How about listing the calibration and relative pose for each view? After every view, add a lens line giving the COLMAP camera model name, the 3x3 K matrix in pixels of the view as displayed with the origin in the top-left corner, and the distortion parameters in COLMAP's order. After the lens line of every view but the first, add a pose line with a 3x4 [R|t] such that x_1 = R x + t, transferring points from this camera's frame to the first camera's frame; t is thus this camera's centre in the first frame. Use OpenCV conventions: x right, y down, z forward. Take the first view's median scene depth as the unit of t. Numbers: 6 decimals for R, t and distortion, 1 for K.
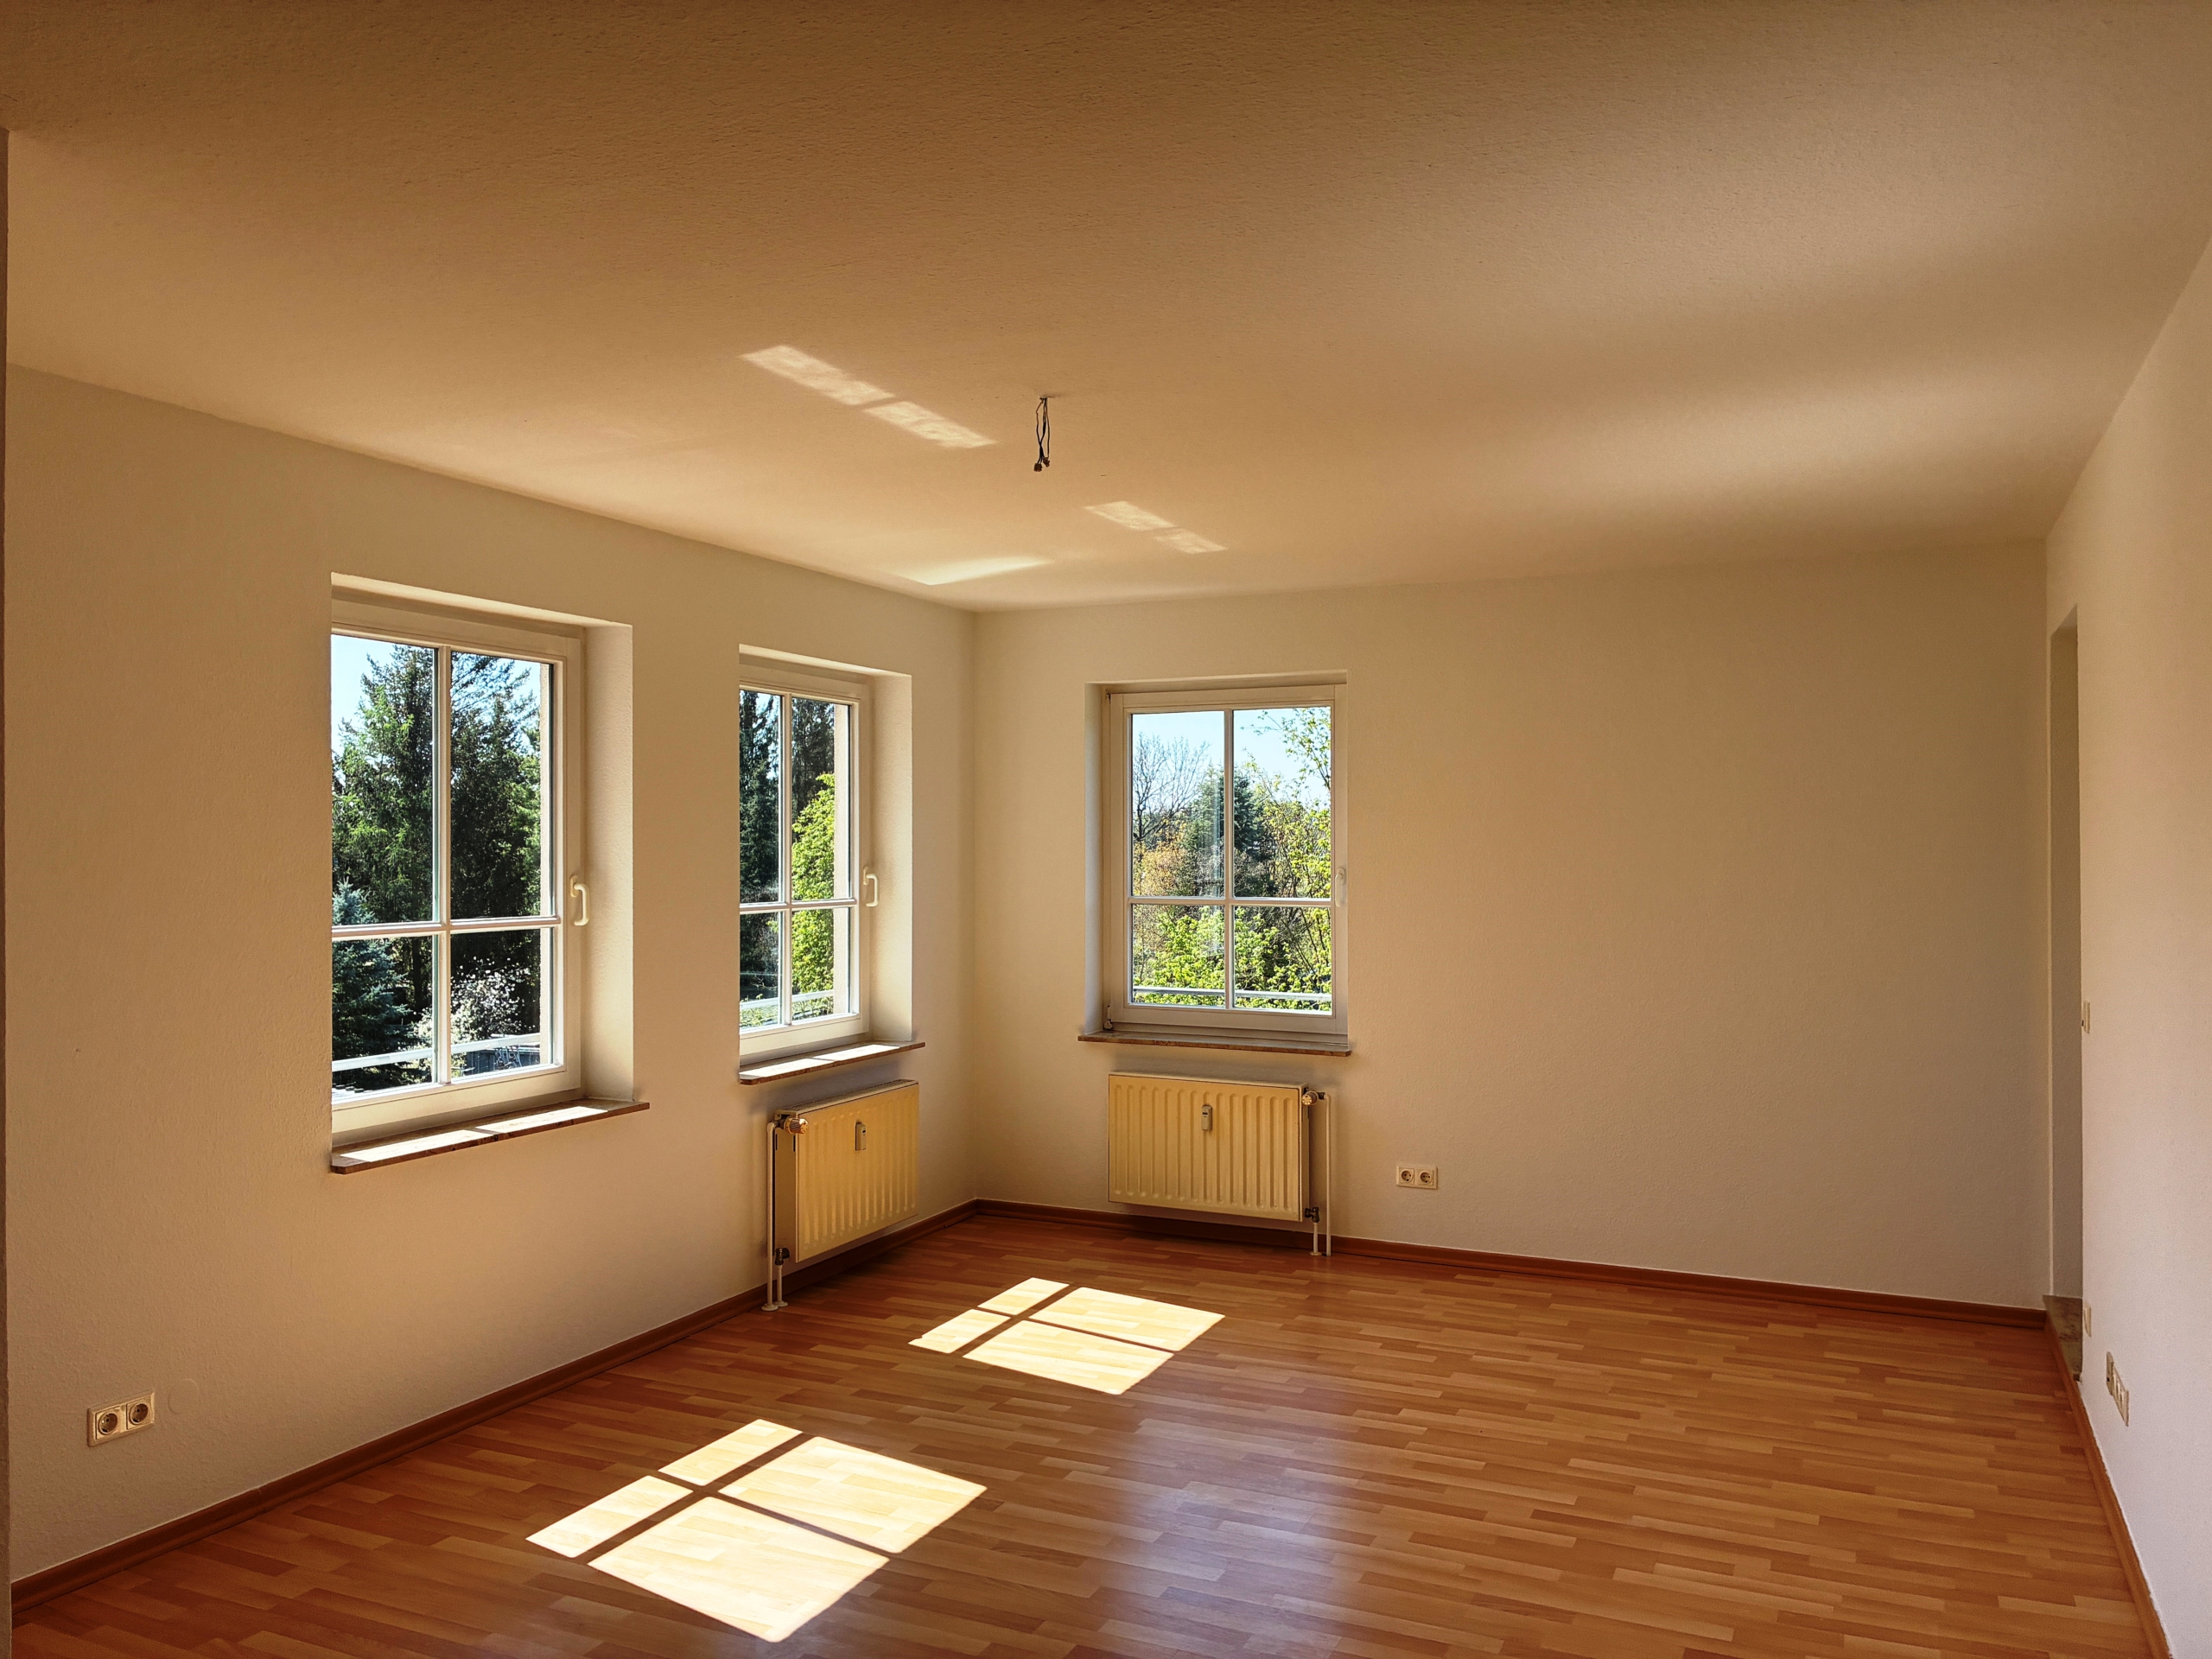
lens RADIAL K [[1679.8, 0, 1105.2], [0, 1679.8, 827.4], [0, 0, 1]] dist [0.040503, -0.019865]
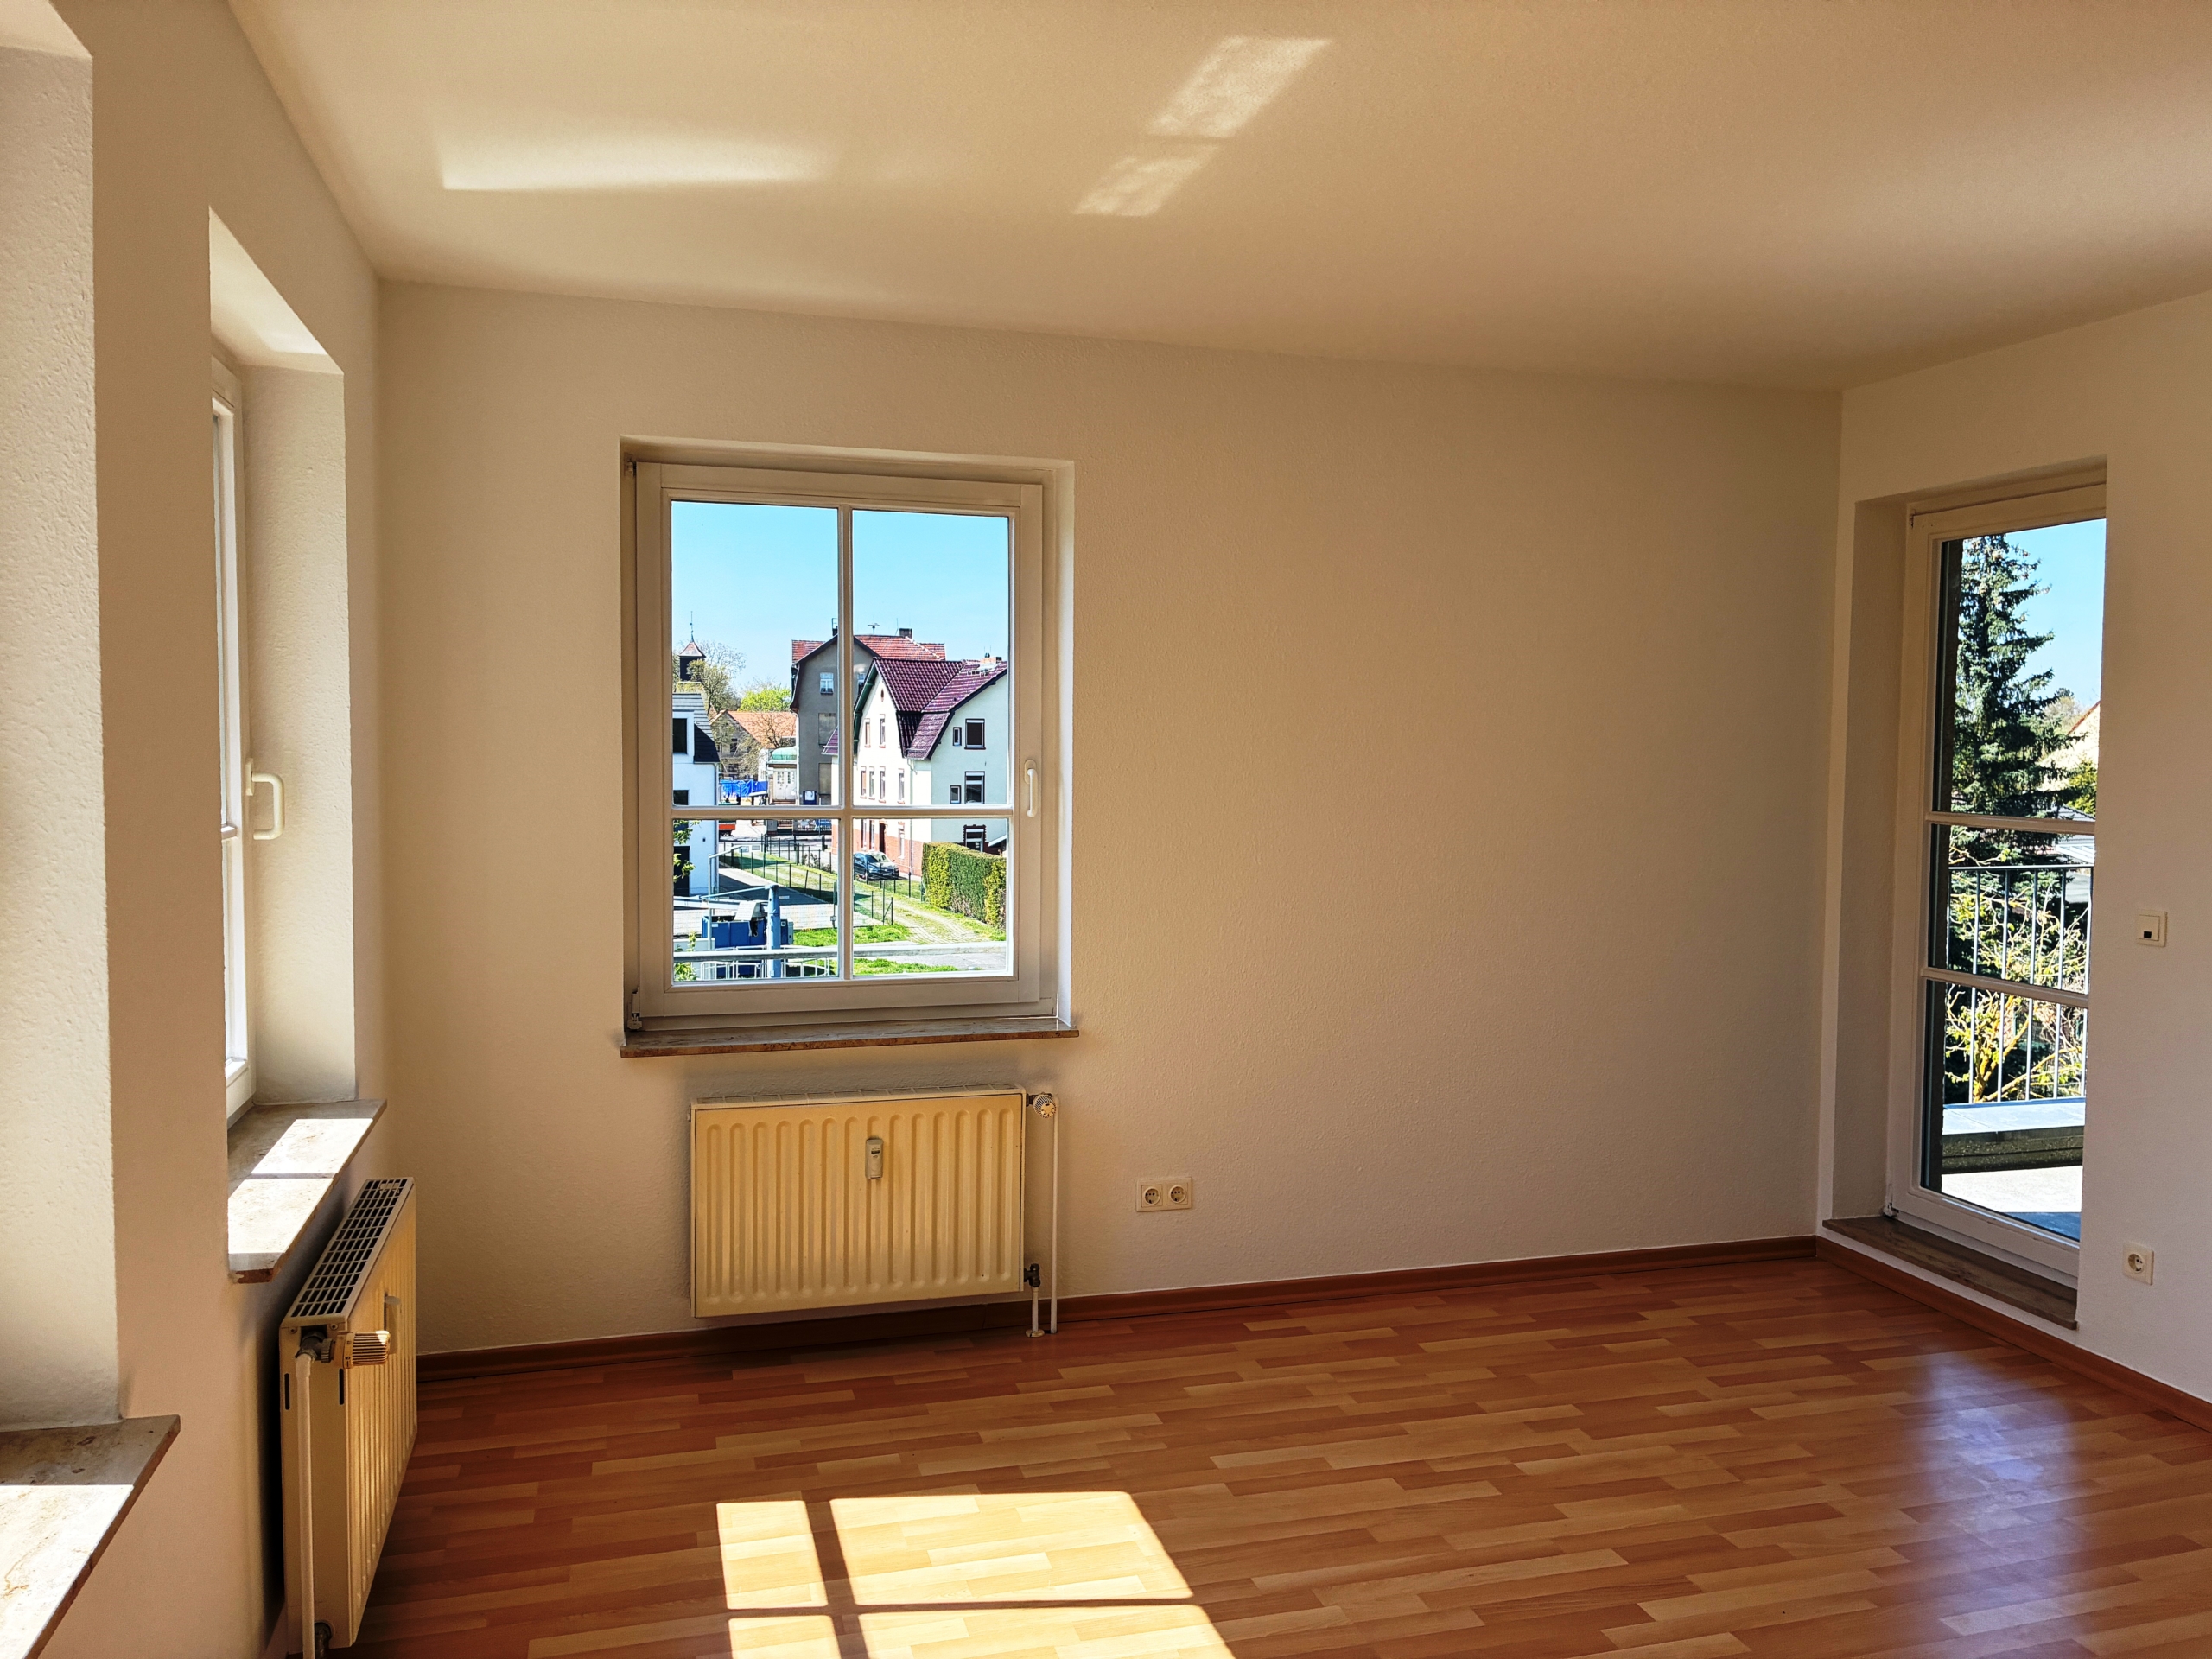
lens RADIAL K [[1679.8, 0, 1120.8], [0, 1679.8, 832.3], [0, 0, 1]] dist [0.040503, -0.019865]
pose [[0.752797, -0.032667, 0.657442, -0.310593], [-0.019769, 0.997195, 0.072184, 0.004027], [-0.657956, -0.067337, 0.750040, 0.523549]]
